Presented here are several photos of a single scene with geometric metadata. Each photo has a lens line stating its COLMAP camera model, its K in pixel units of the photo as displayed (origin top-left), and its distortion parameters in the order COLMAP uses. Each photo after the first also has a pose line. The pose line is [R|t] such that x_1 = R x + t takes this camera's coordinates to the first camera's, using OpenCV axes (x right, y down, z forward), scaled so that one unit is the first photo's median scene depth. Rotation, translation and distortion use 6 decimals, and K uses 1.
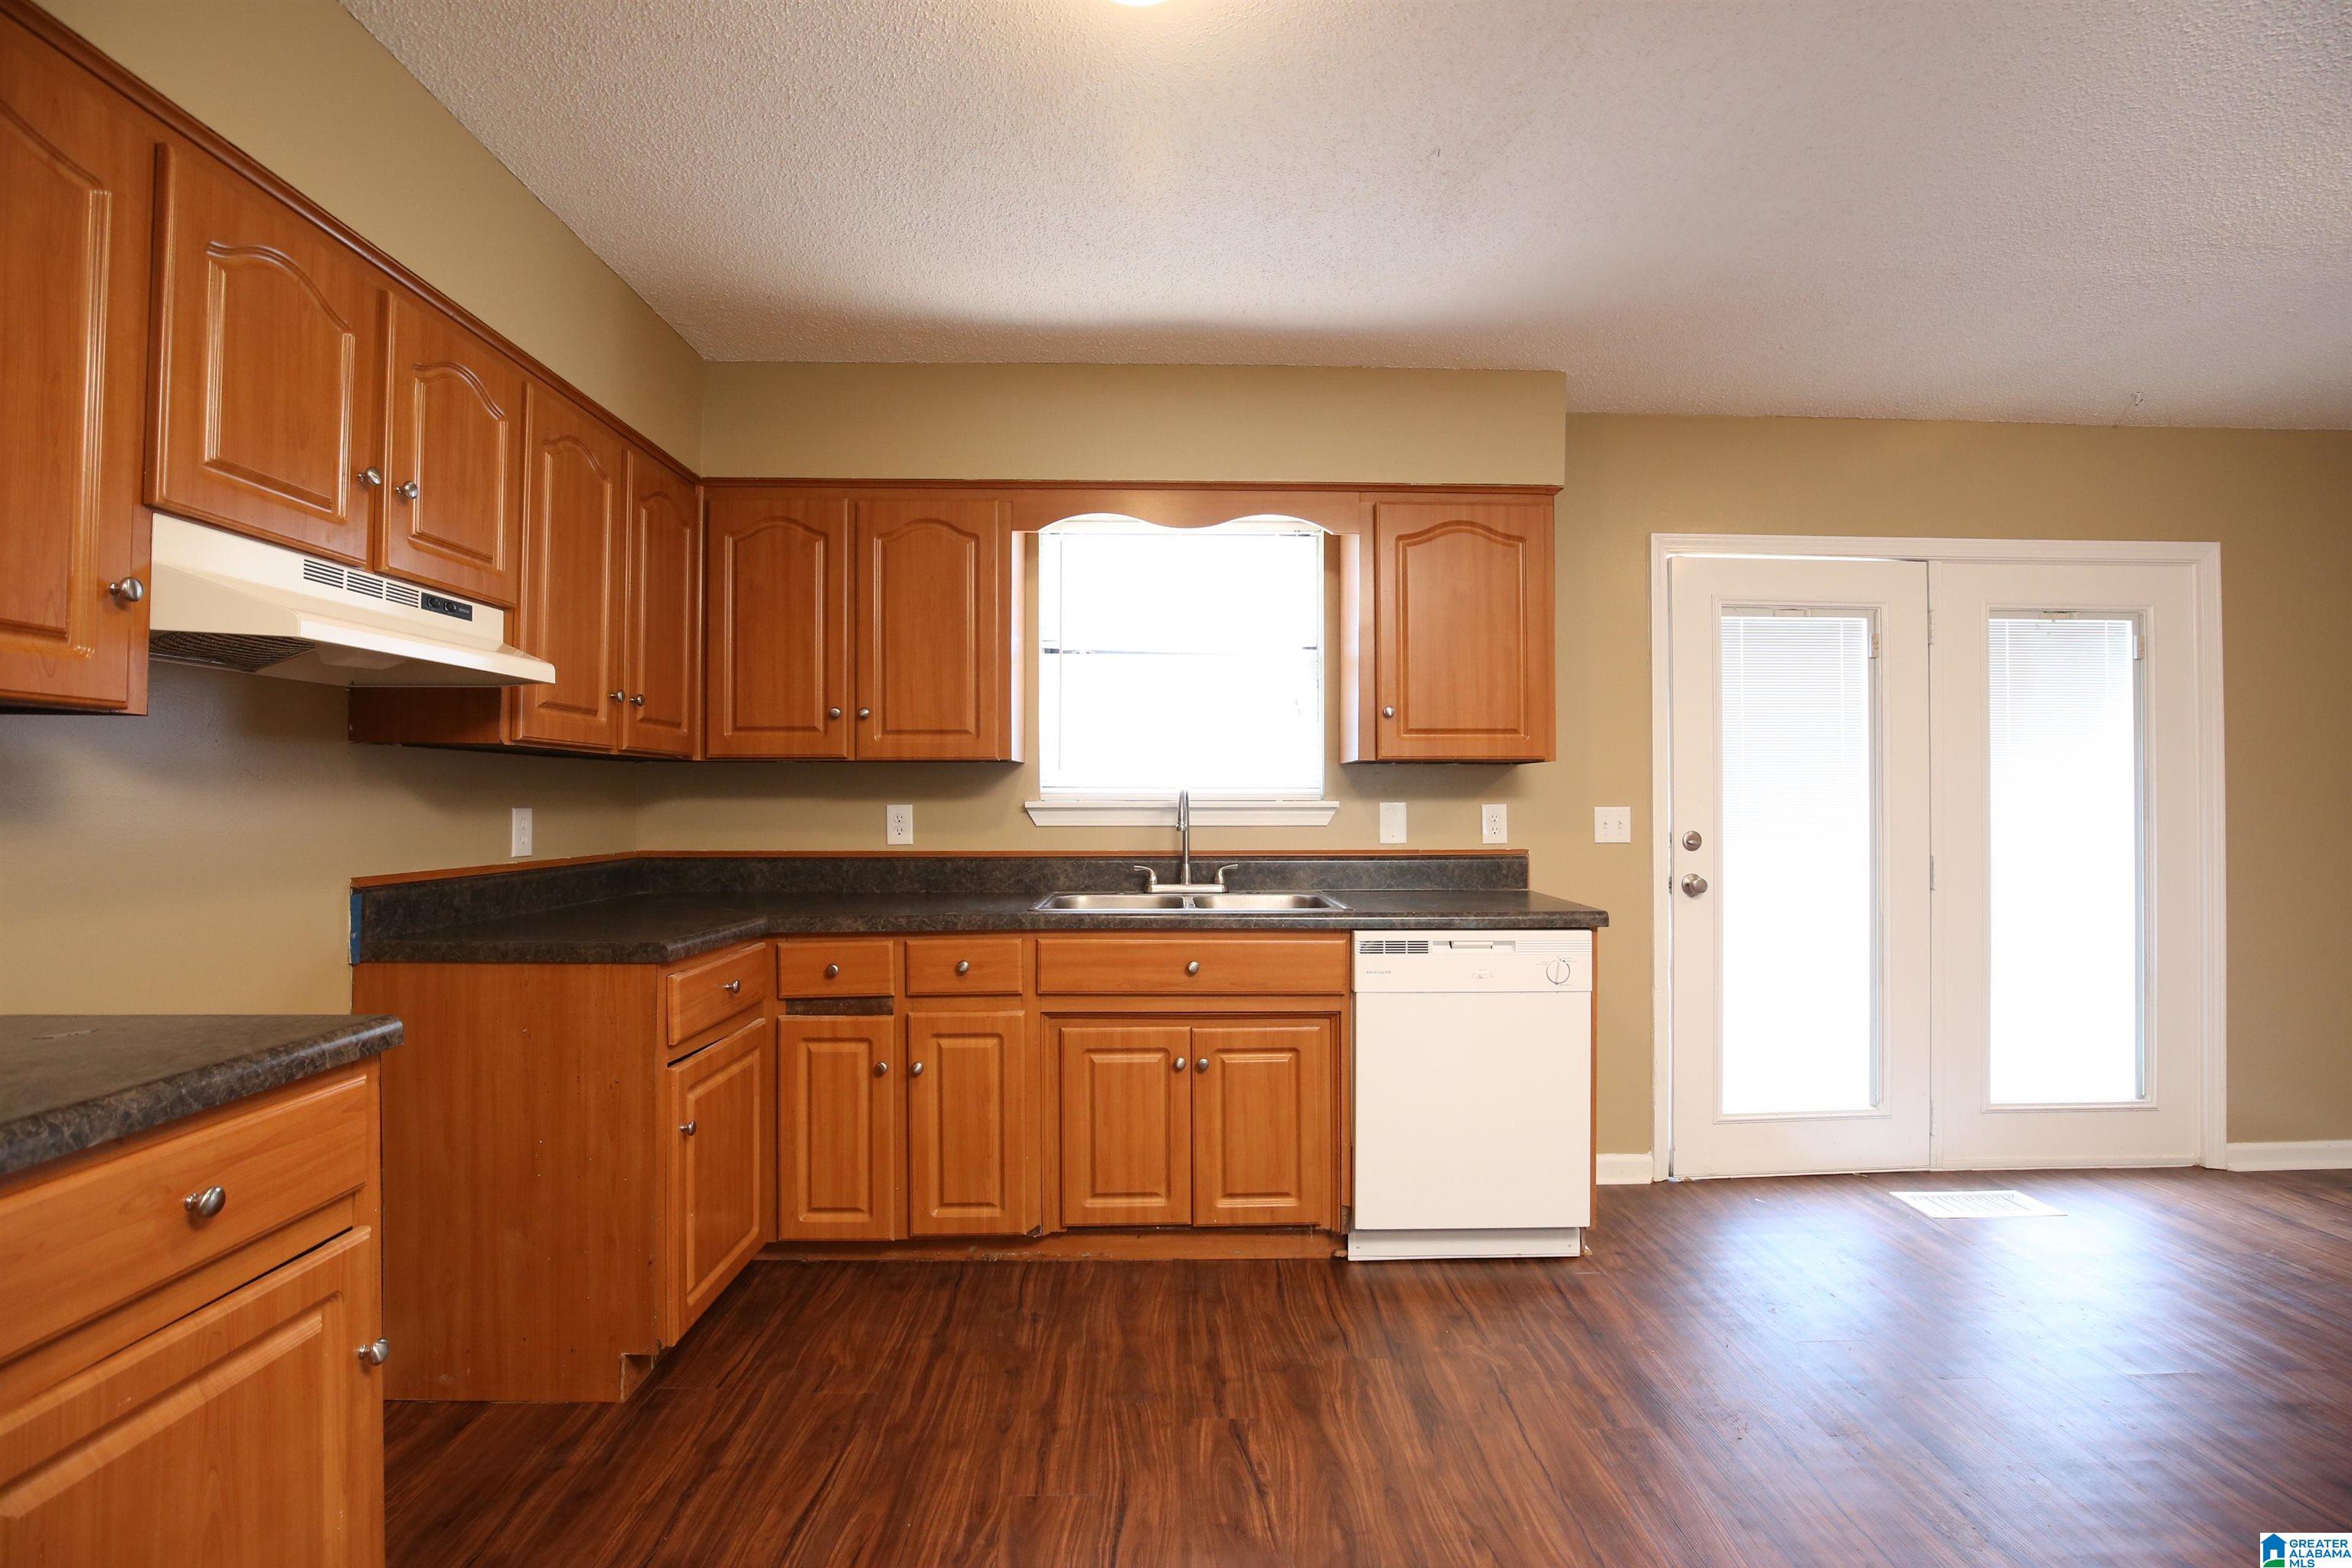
lens RADIAL K [[1084.5, 0, 1176.0], [0, 1084.5, 784.0], [0, 0, 1]] dist [-0.024640, 0.000471]
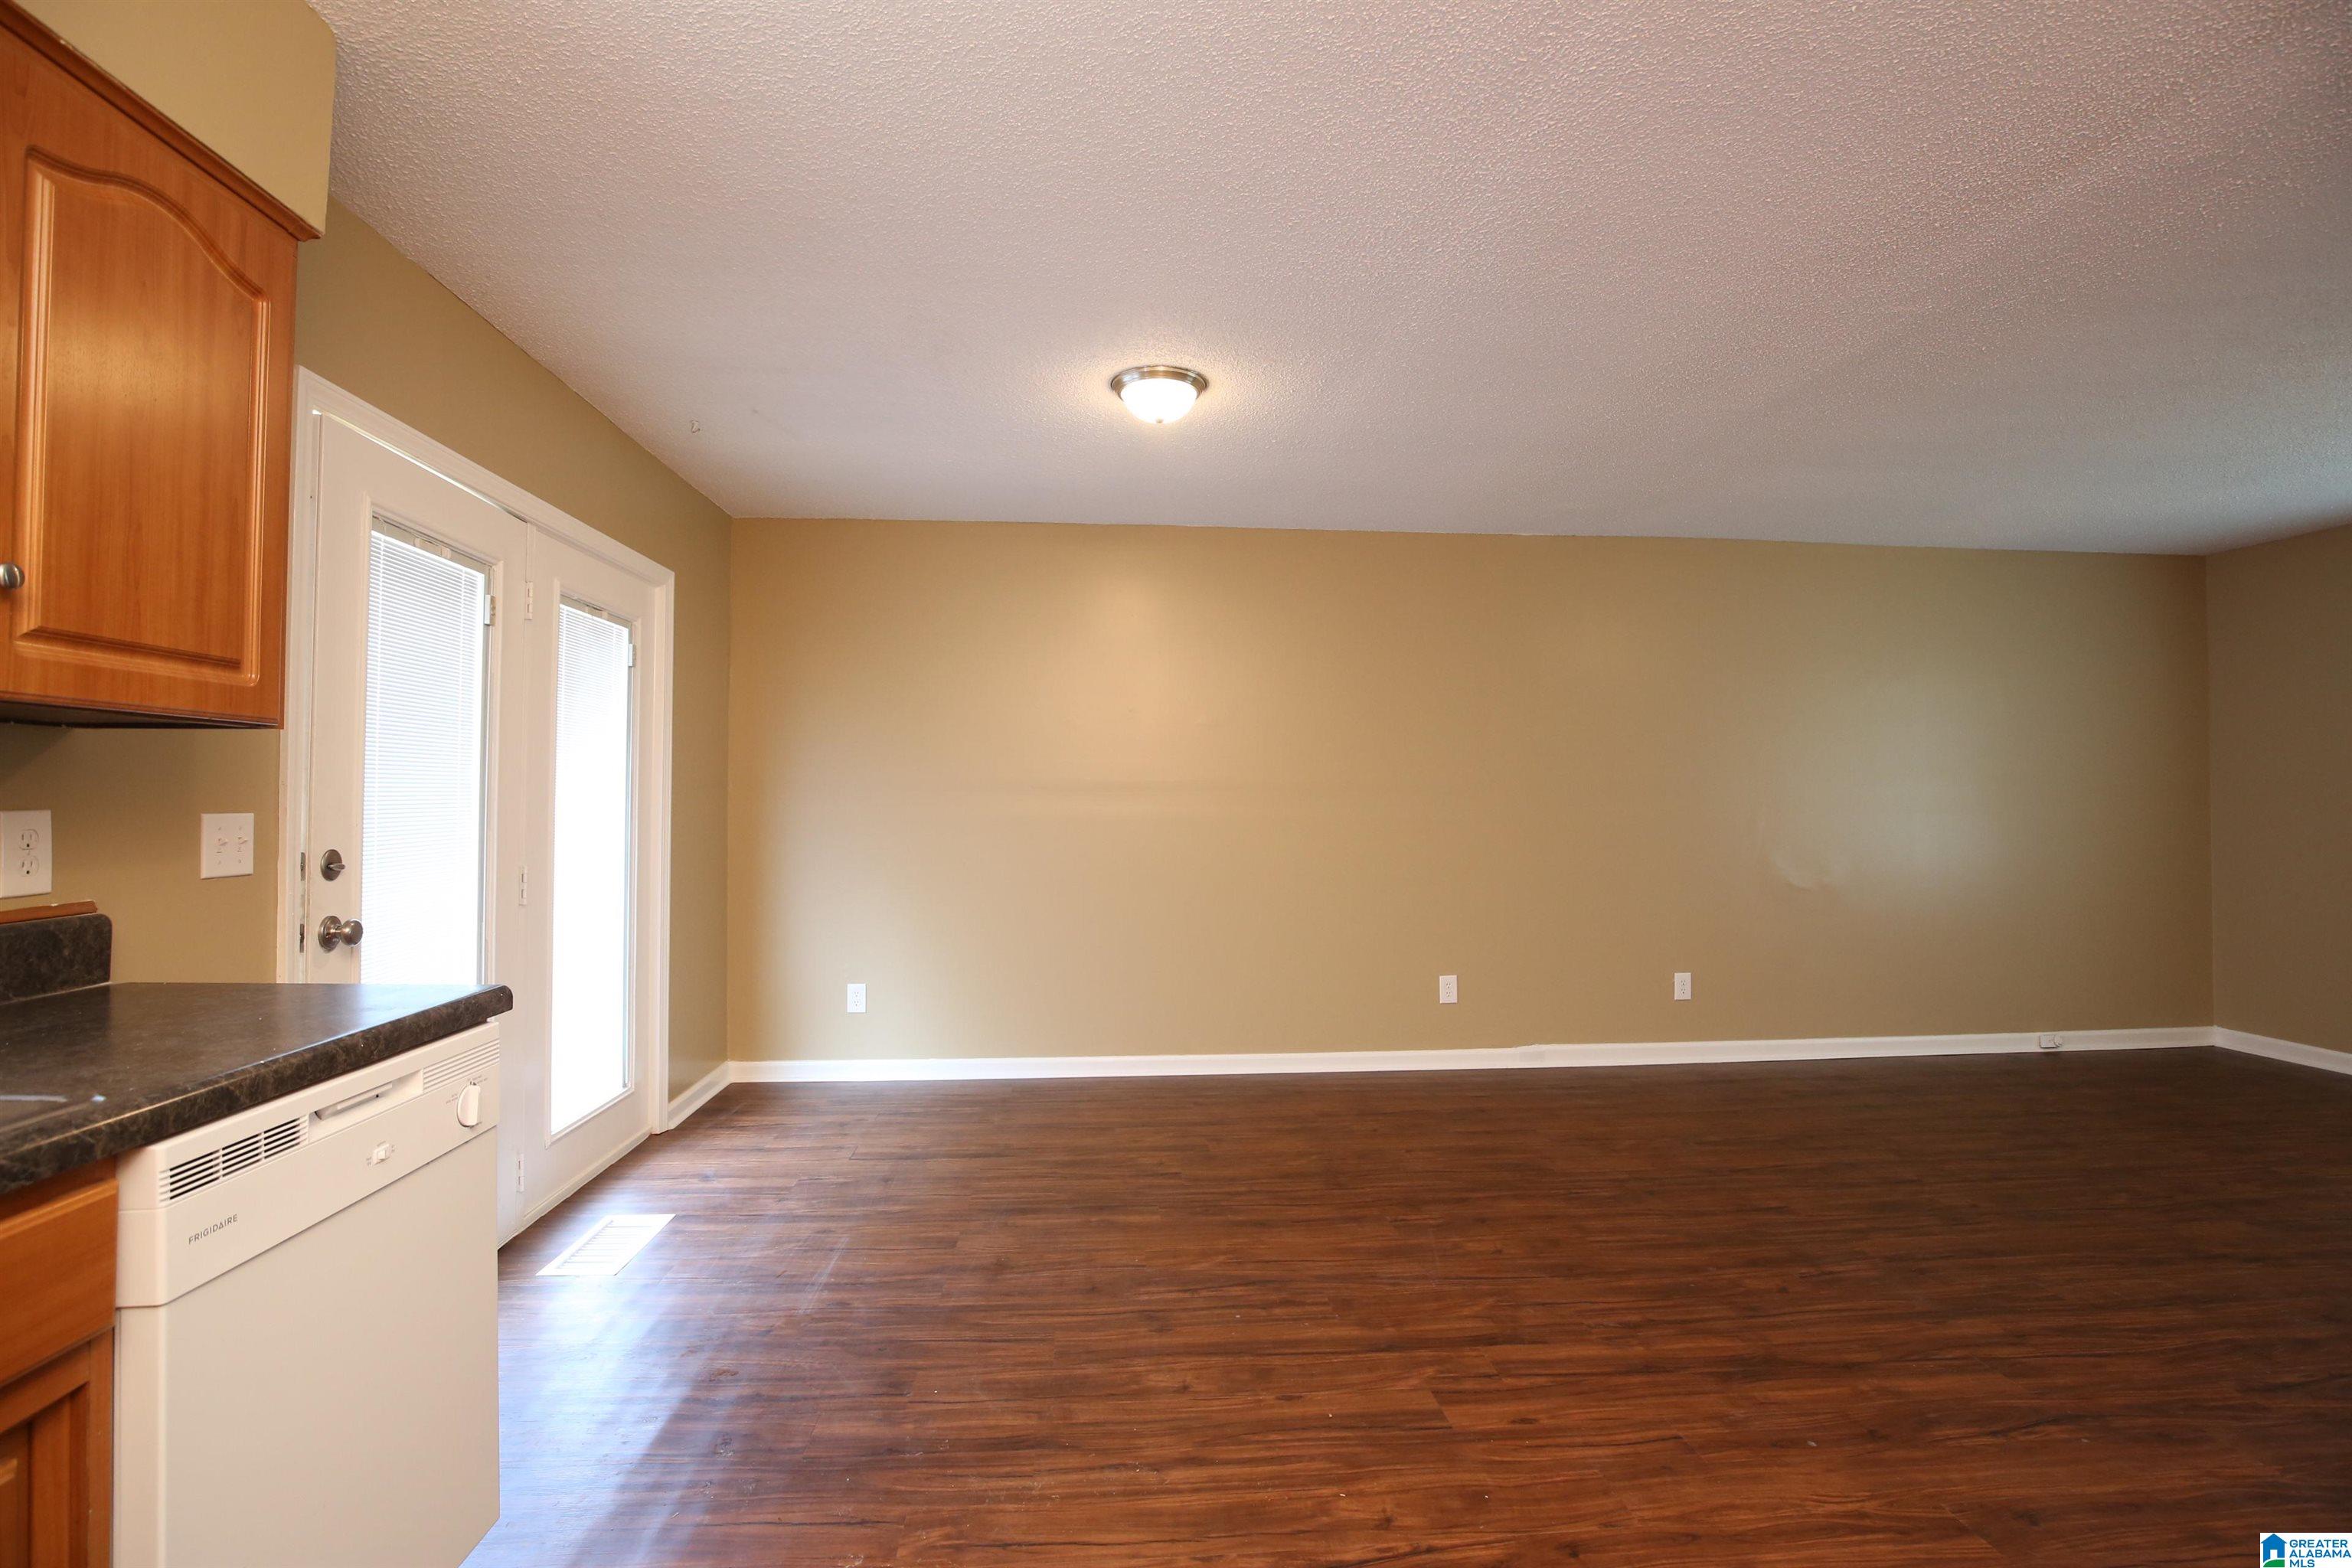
lens RADIAL K [[1084.5, 0, 1176.0], [0, 1084.5, 784.0], [0, 0, 1]] dist [-0.024640, 0.000471]
pose [[-0.063918, 0.015297, 0.997838, -0.232242], [-0.015205, 0.999752, -0.016301, 0.009432], [-0.997839, -0.016214, -0.063669, 0.670967]]
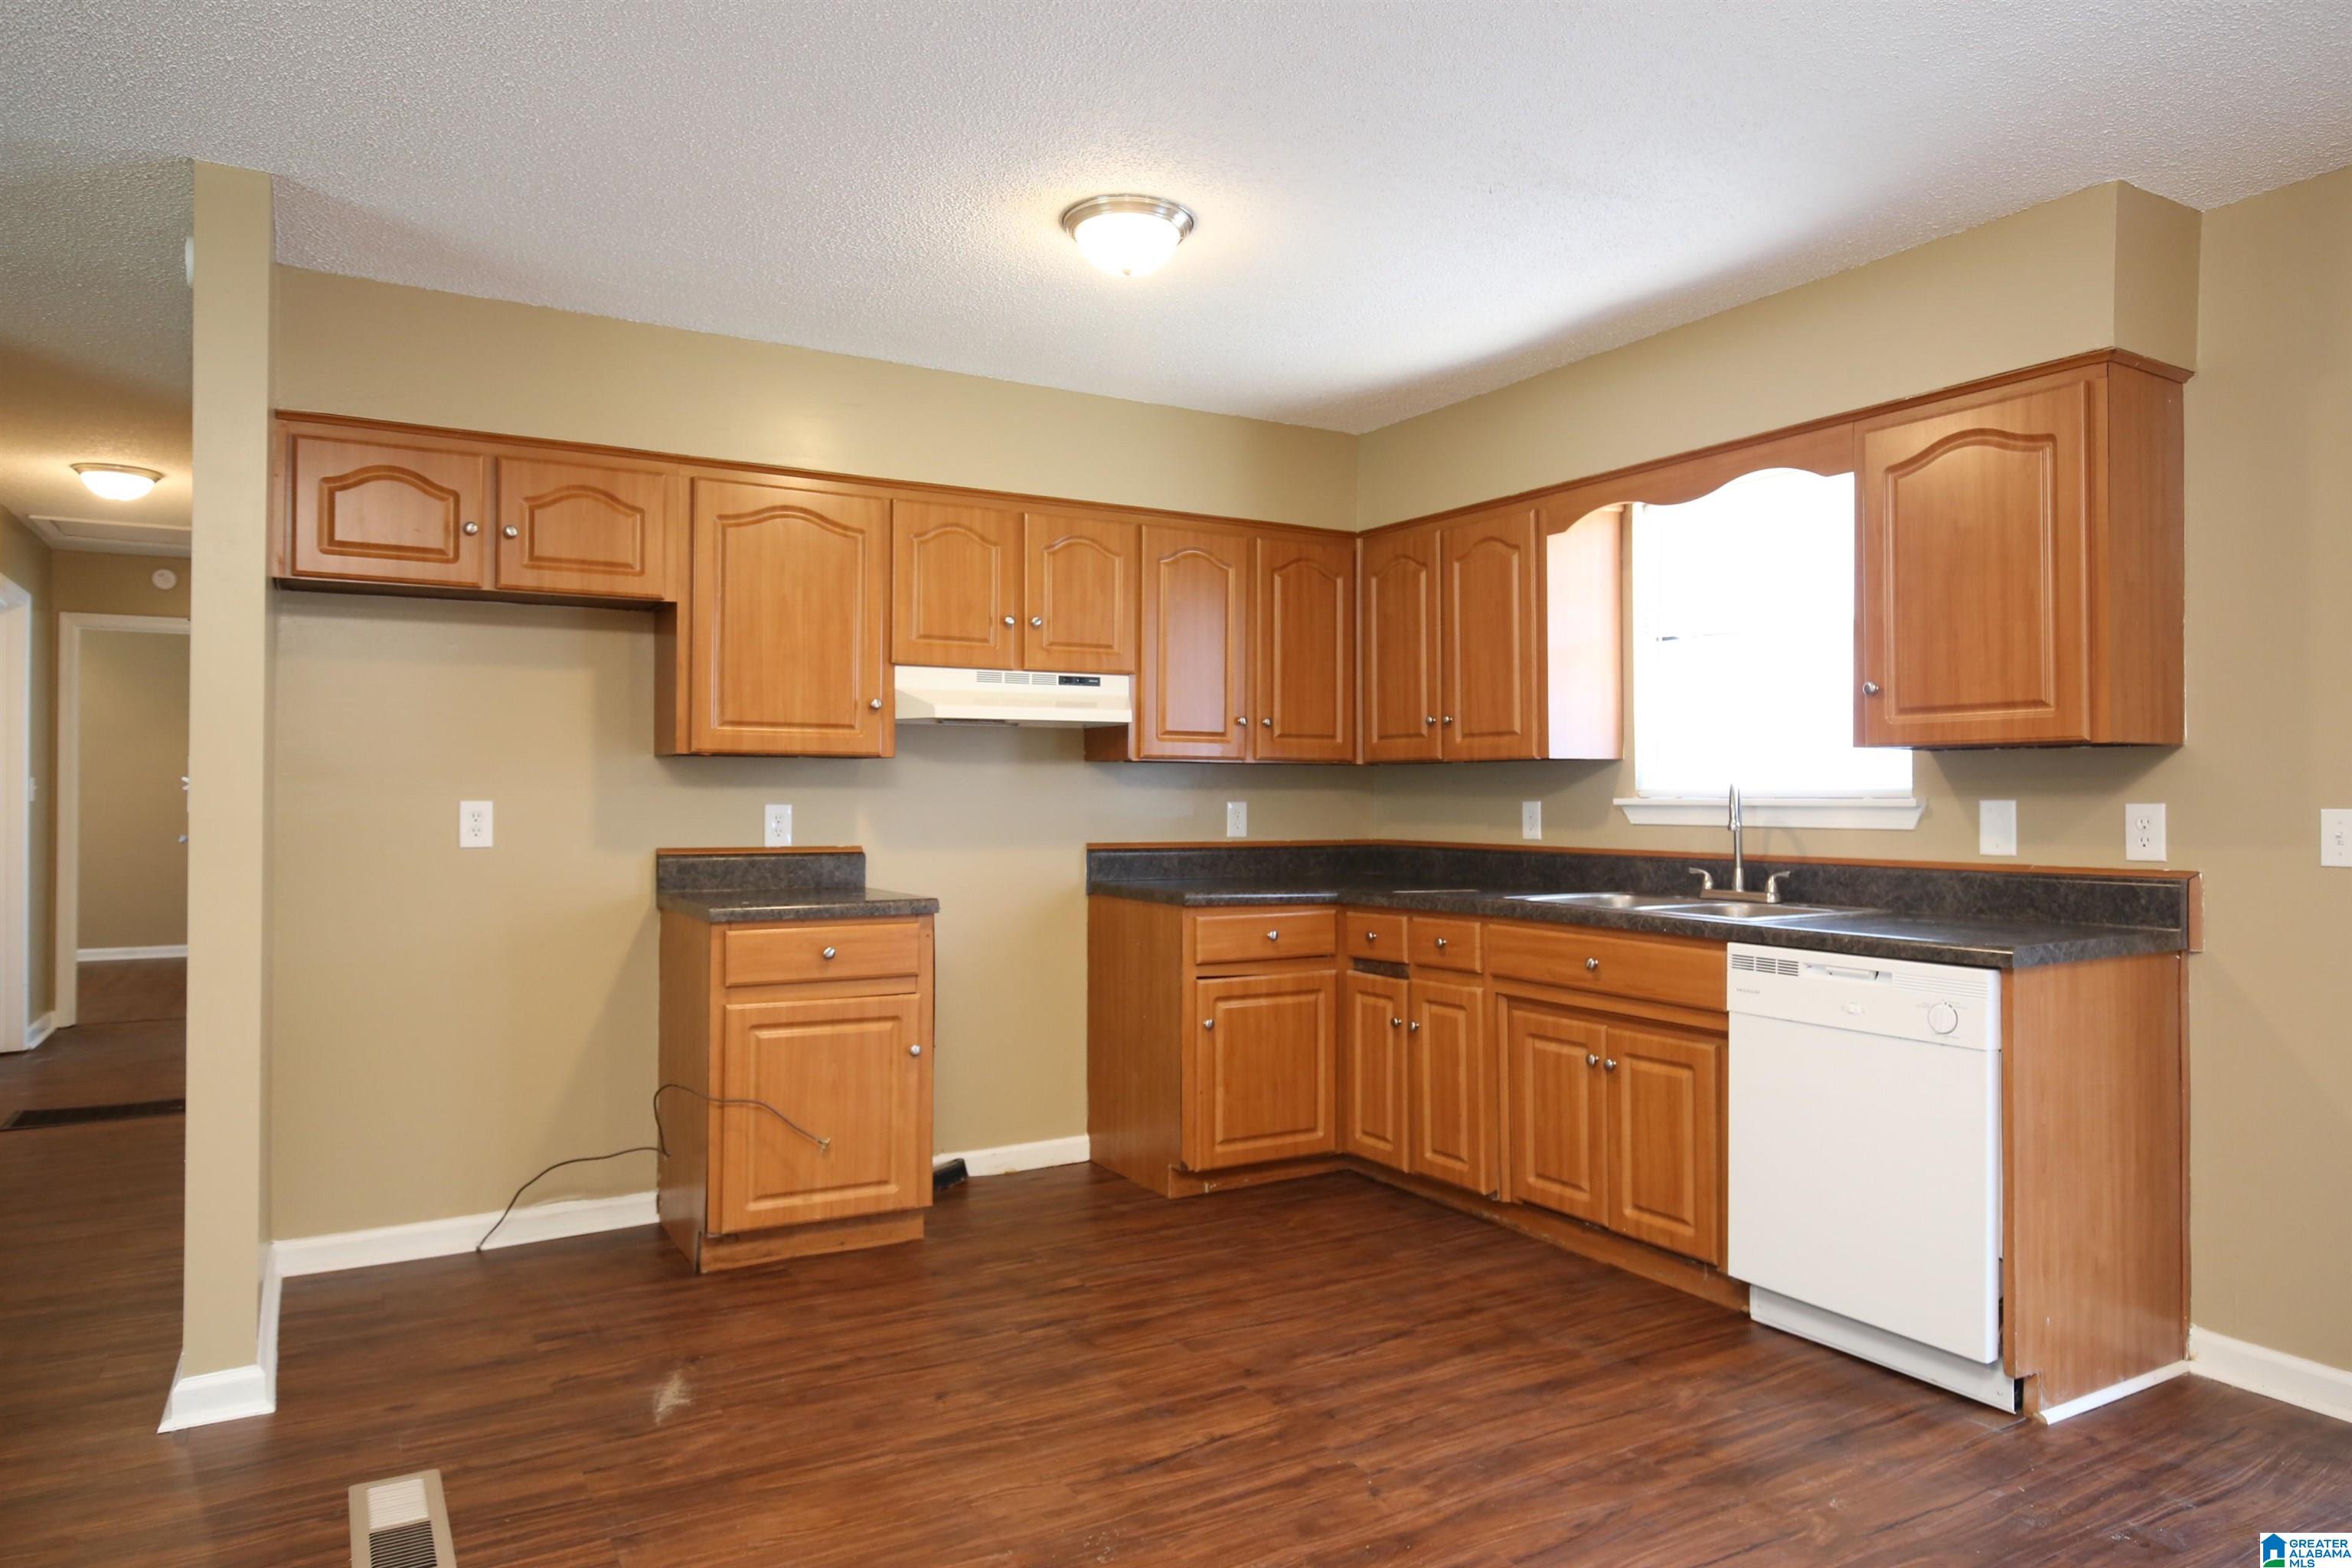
lens RADIAL K [[1488.5, 0, 1176.0], [0, 1488.5, 784.0], [0, 0, 1]] dist [0.006776, 0.000947]
pose [[0.483548, -0.006649, -0.875293, 1.028238], [0.011462, 0.999934, -0.001264, 0.000487], [0.875243, -0.009421, 0.483592, 0.002264]]
